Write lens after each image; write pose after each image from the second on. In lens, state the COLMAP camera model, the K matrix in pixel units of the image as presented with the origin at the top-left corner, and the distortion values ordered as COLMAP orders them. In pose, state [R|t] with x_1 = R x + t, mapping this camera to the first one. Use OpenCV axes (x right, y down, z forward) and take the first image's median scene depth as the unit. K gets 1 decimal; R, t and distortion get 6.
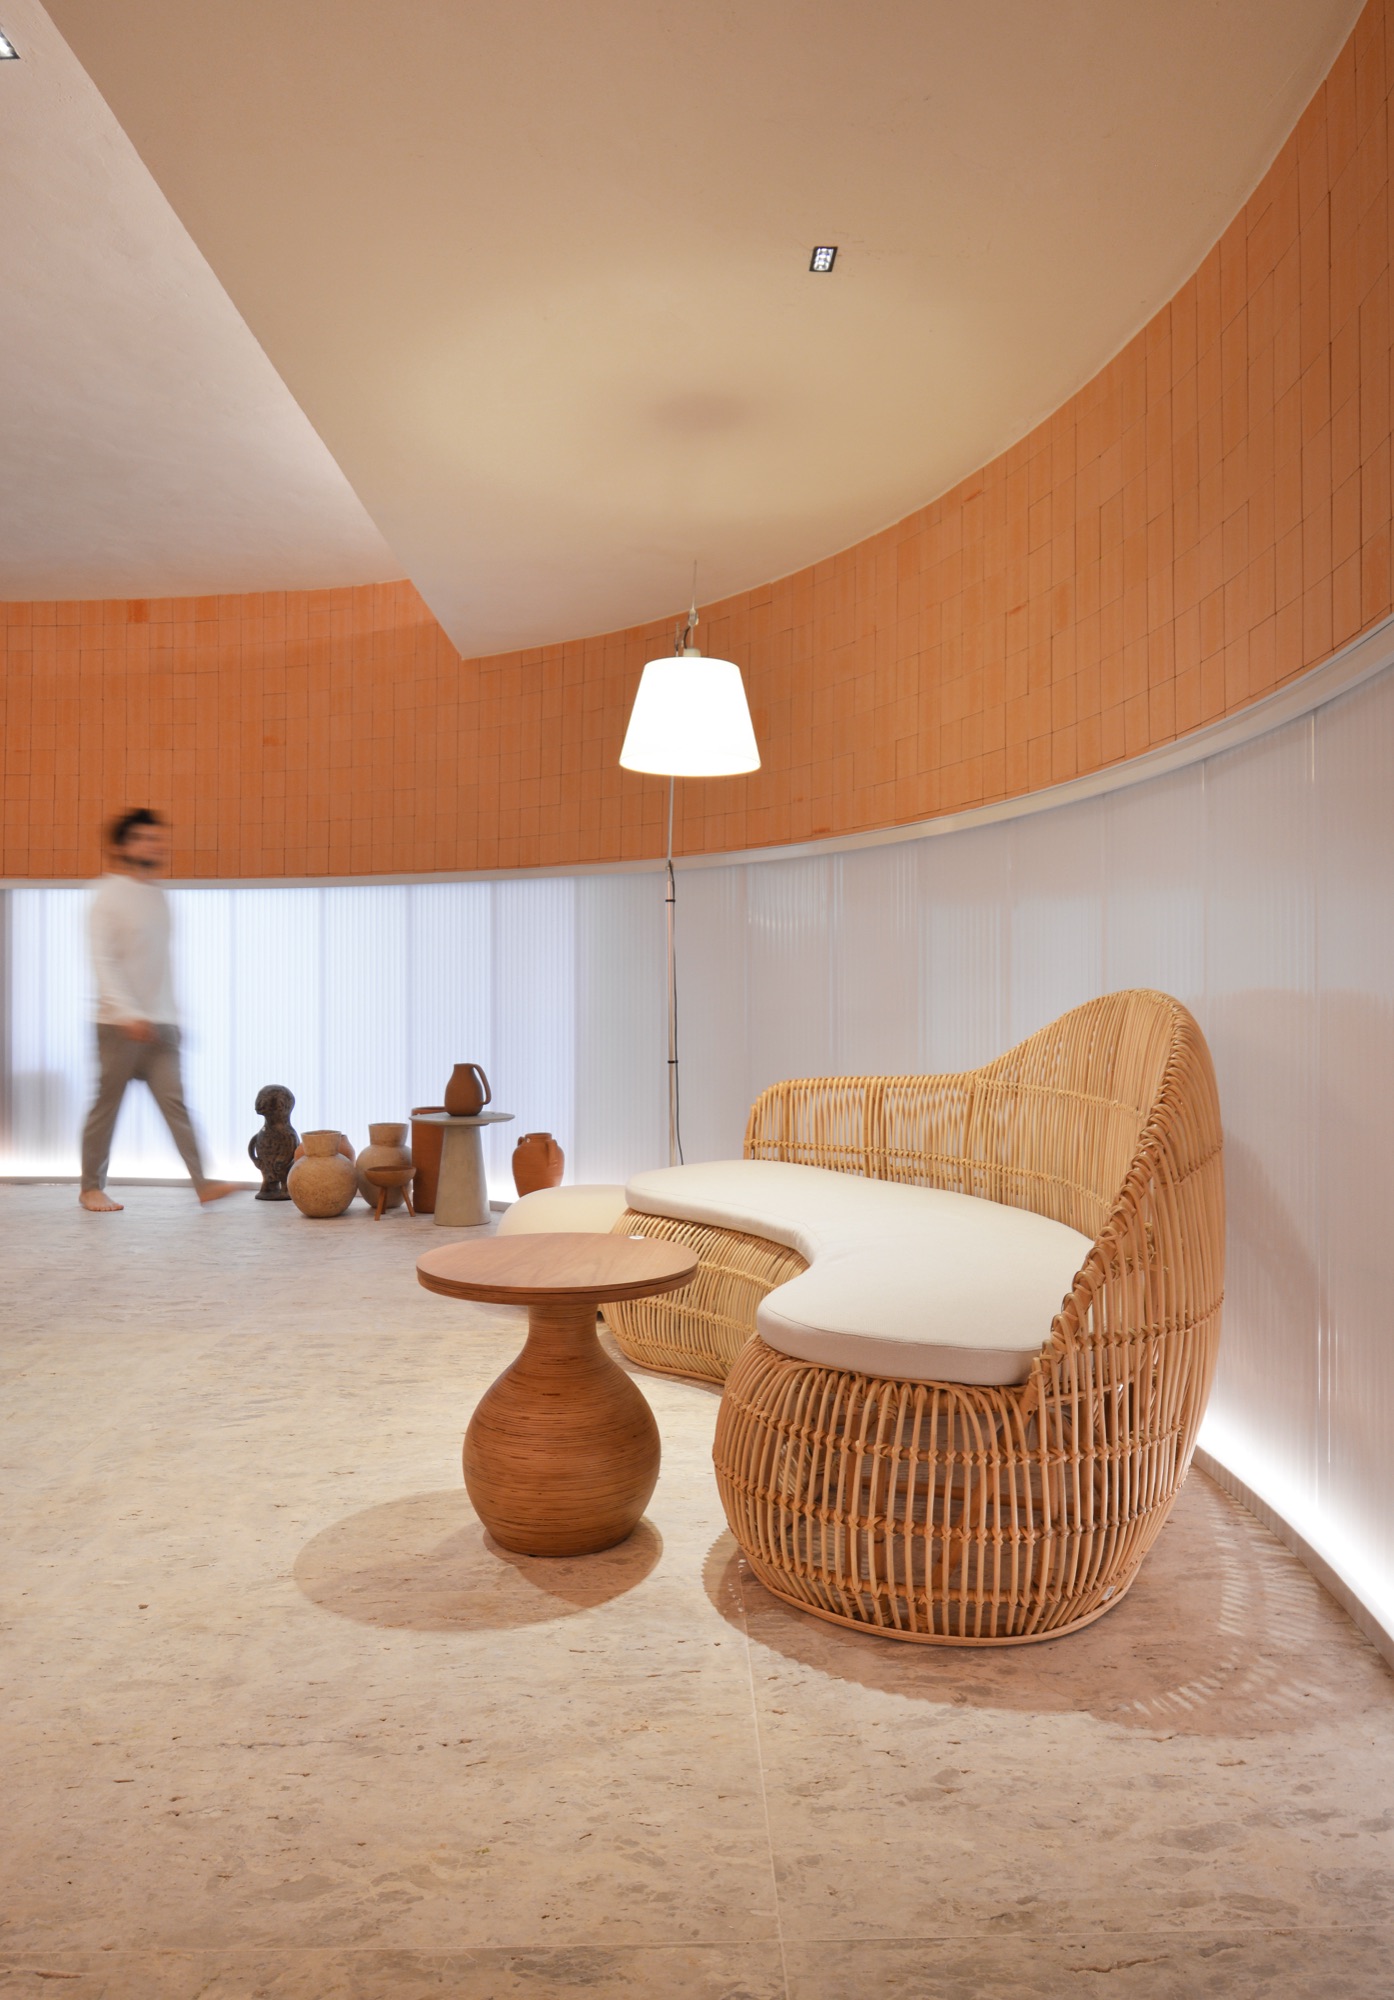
lens RADIAL K [[1434.6, 0, 704.0], [0, 1434.6, 997.8], [0, 0, 1]] dist [-0.026681, -0.012202]
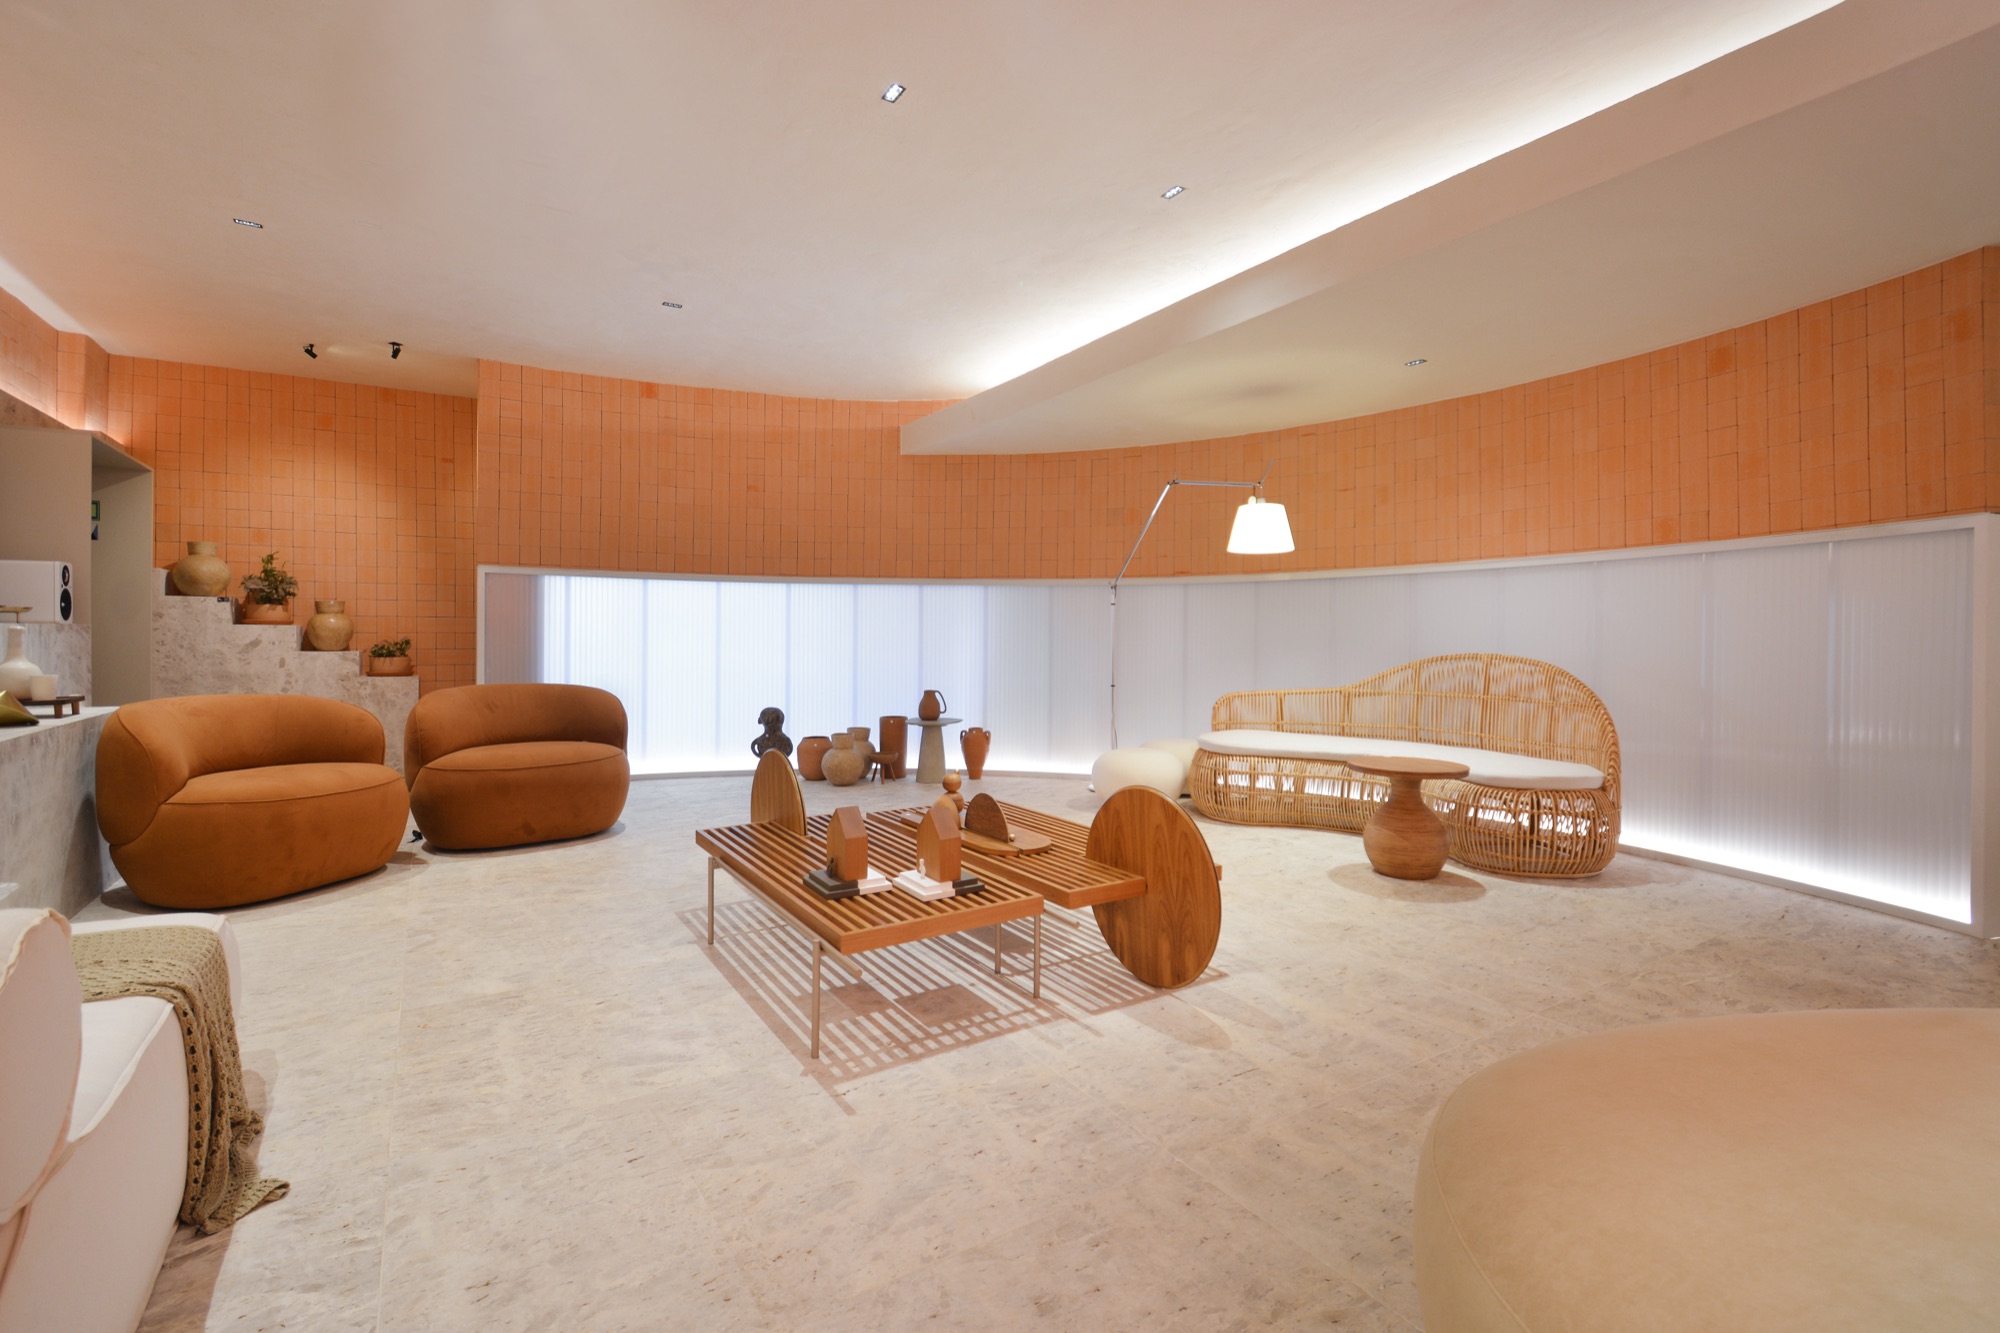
lens RADIAL K [[919.9, 0, 1004.1], [0, 919.9, 649.2], [0, 0, 1]] dist [-0.005571, -0.003813]
pose [[0.864692, -0.003167, 0.502293, -0.649955], [-0.001339, 0.999962, 0.008610, -0.013522], [-0.502301, -0.008118, 0.864655, -0.014618]]
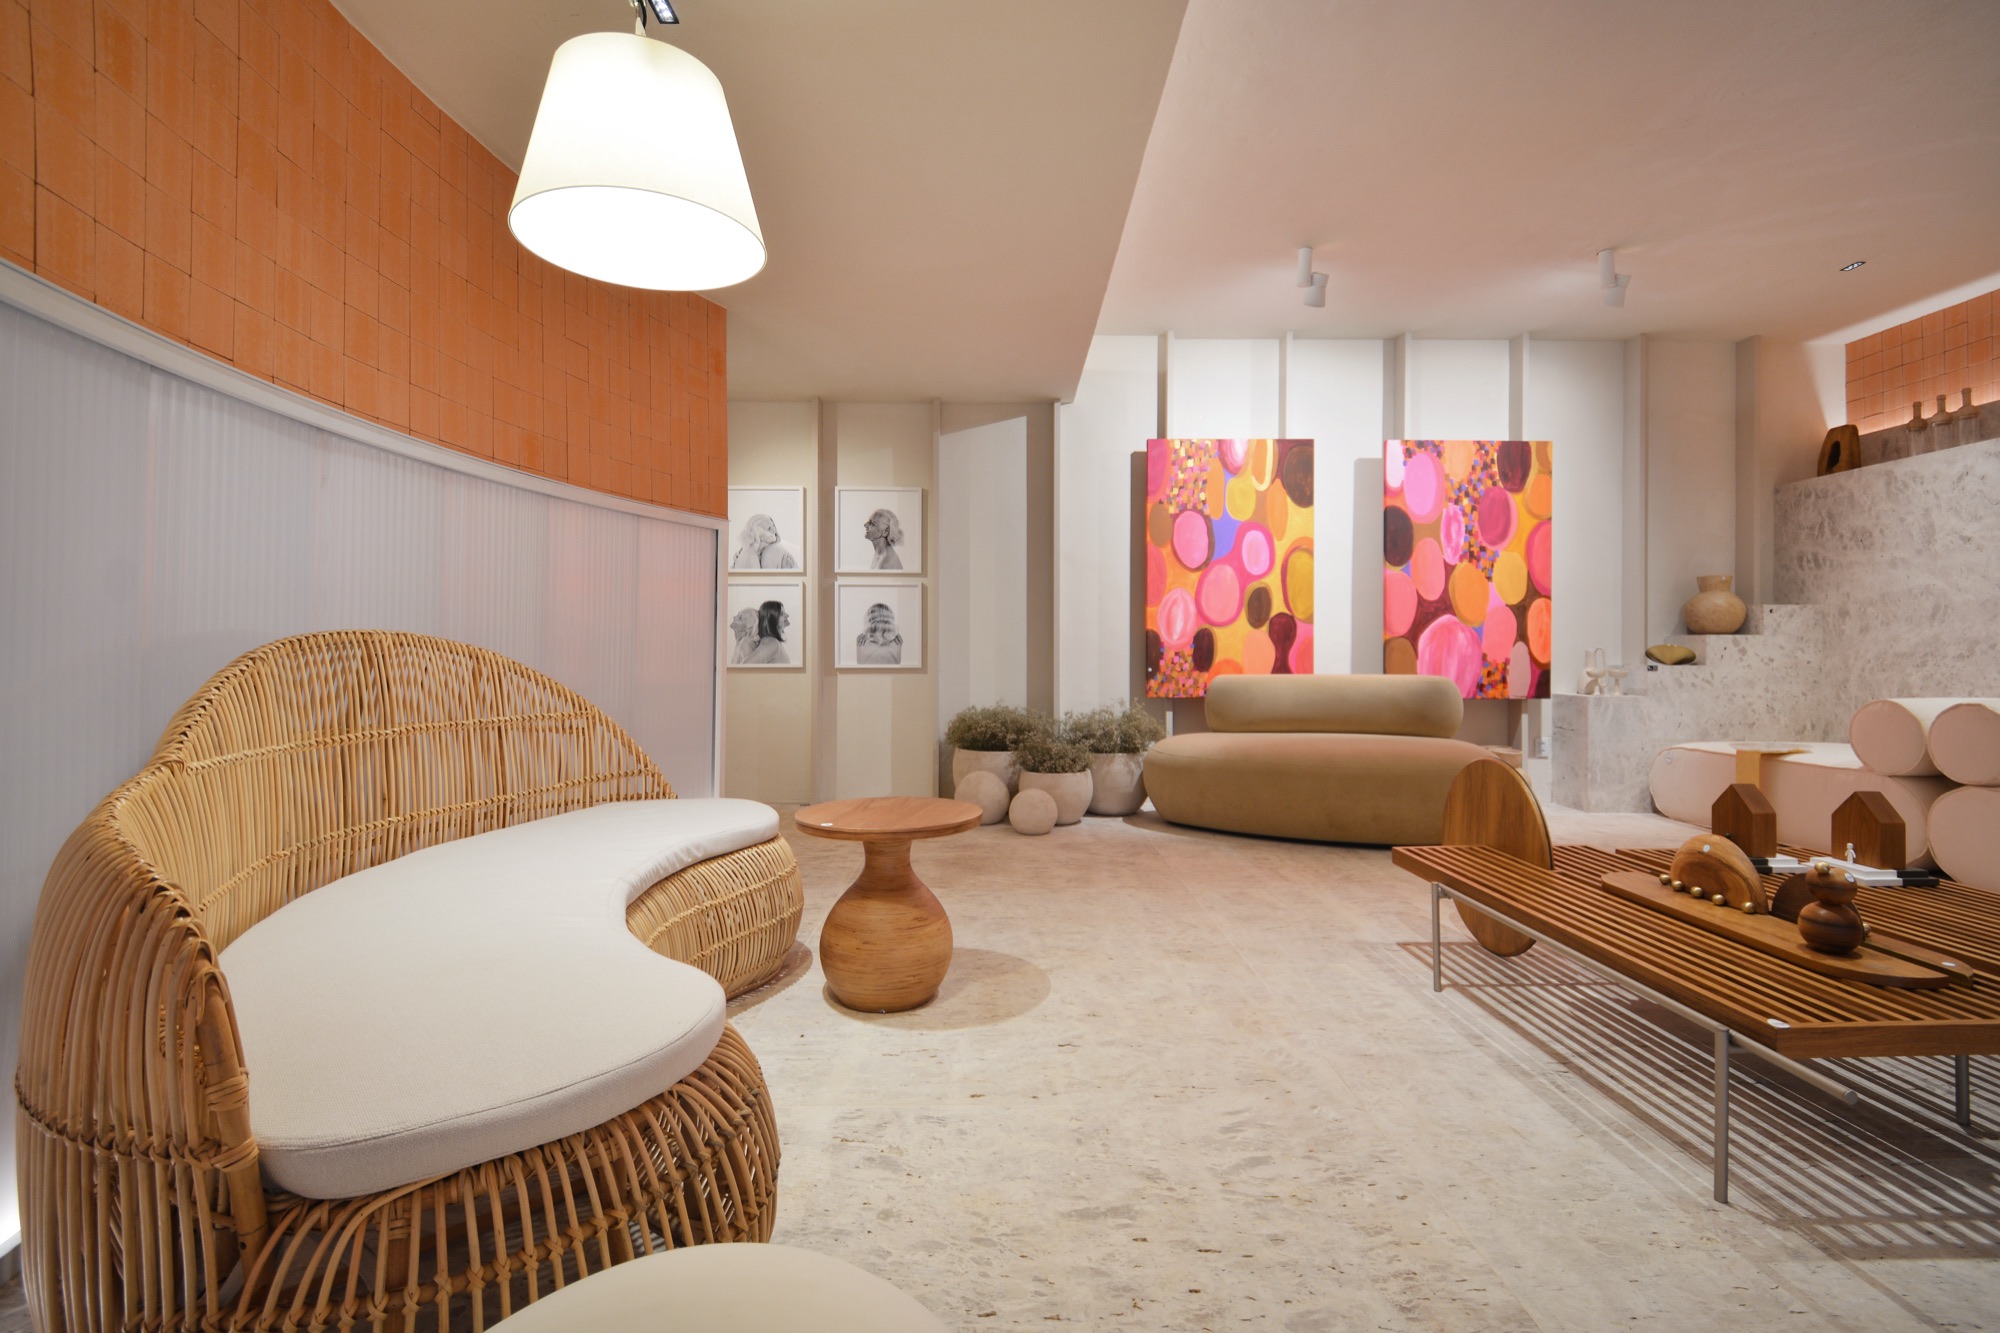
lens RADIAL K [[919.9, 0, 1004.5], [0, 919.9, 647.4], [0, 0, 1]] dist [-0.005571, -0.003813]
pose [[-0.999815, -0.002325, 0.019072, -0.103226], [-0.002255, 0.999991, 0.003700, 0.002344], [-0.019081, 0.003656, -0.999811, 0.839524]]
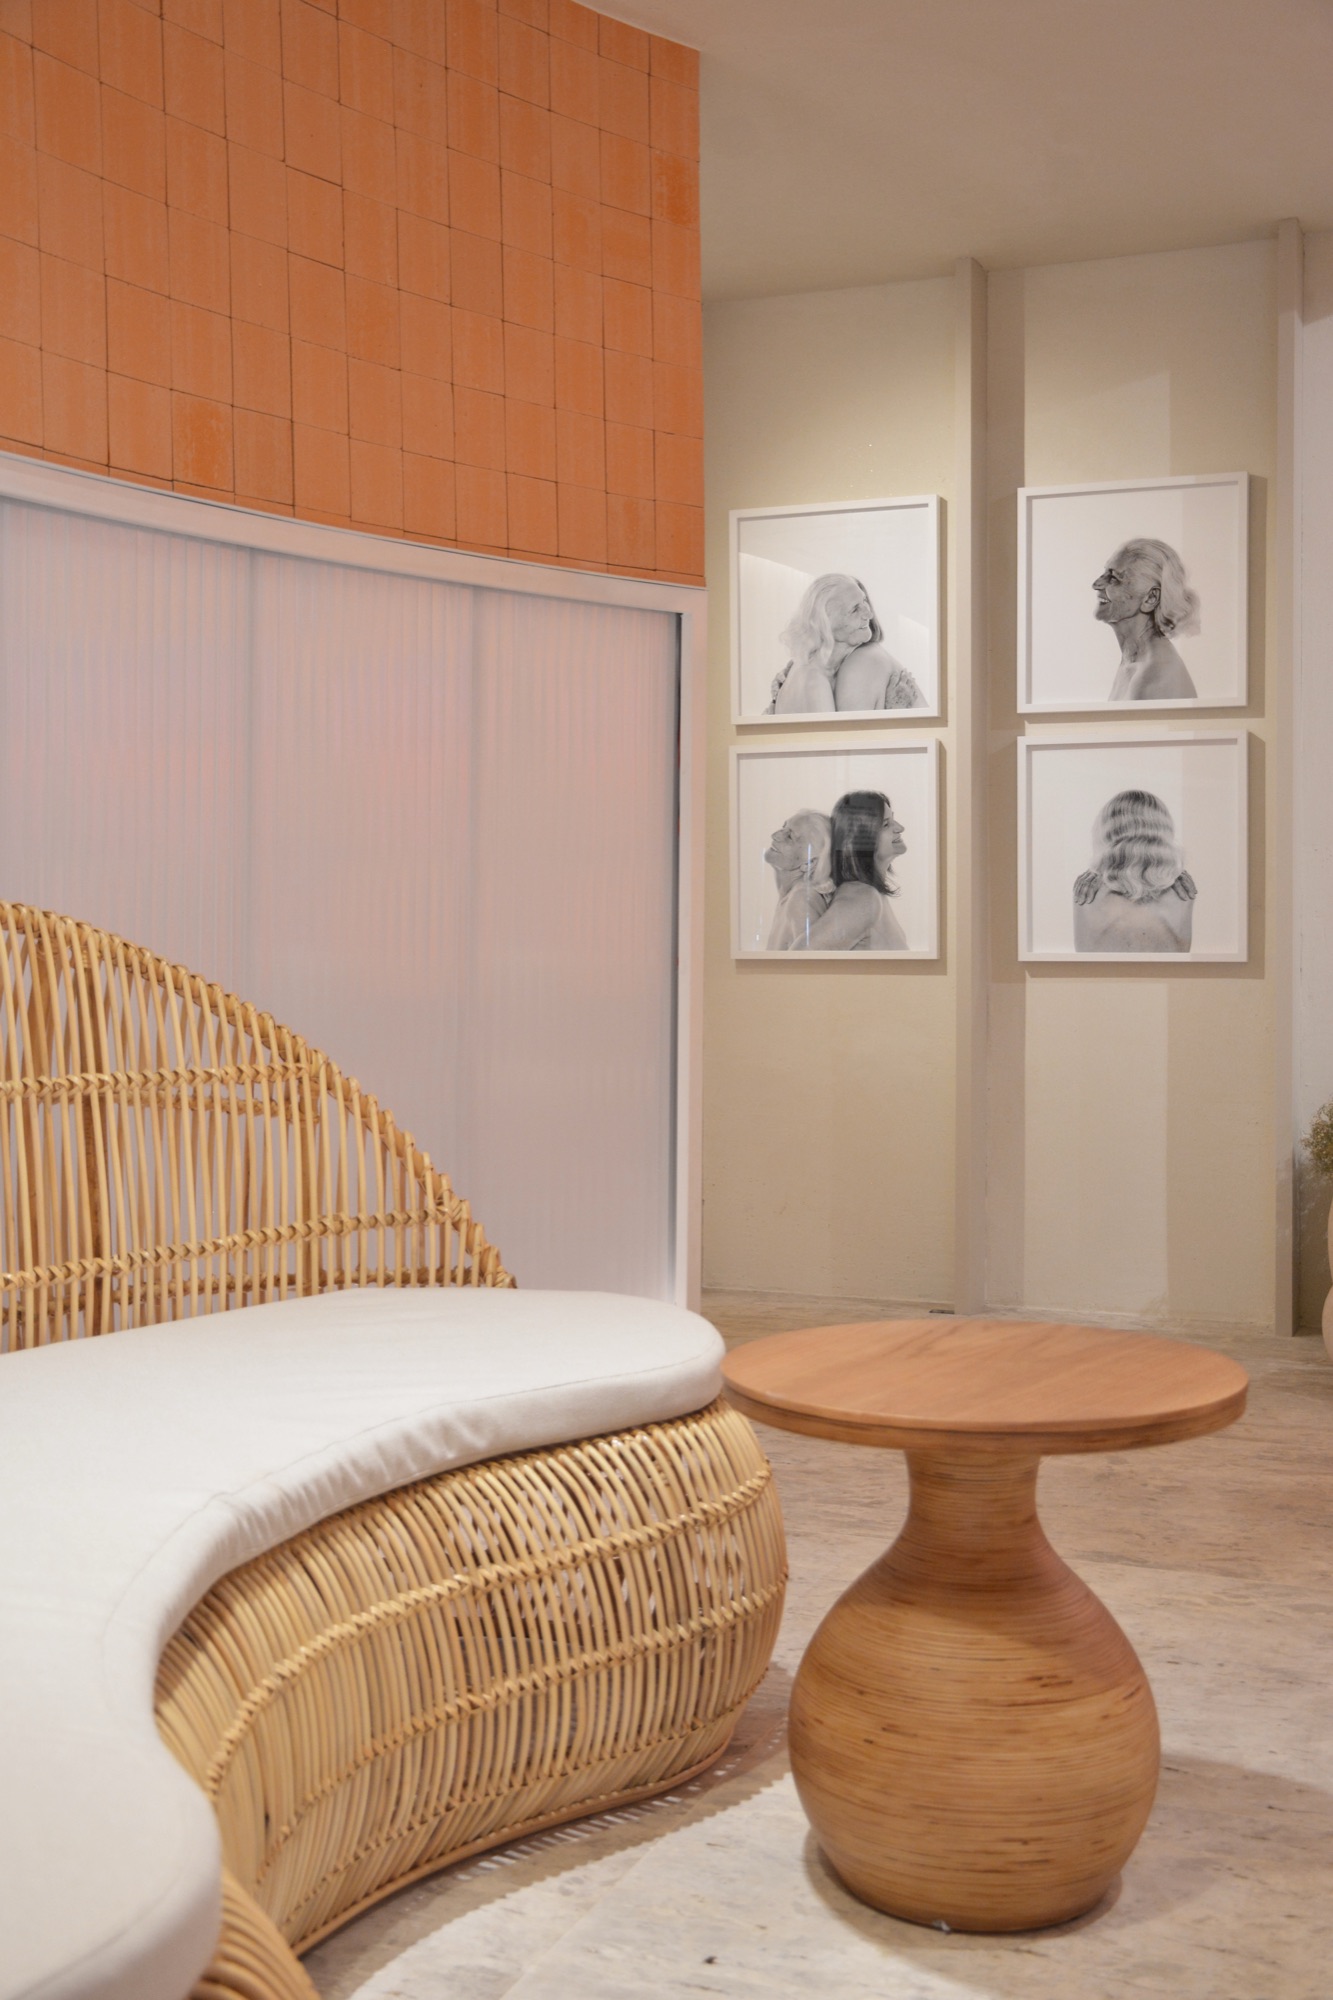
lens RADIAL K [[2261.8, 0, 632.4], [0, 2261.8, 960.4], [0, 0, 1]] dist [0.010013, 0.000000]
pose [[-0.909629, -0.006741, 0.415368, -0.144459], [0.004177, 0.999669, 0.025371, 0.003570], [-0.415402, 0.024813, -0.909300, 0.776615]]
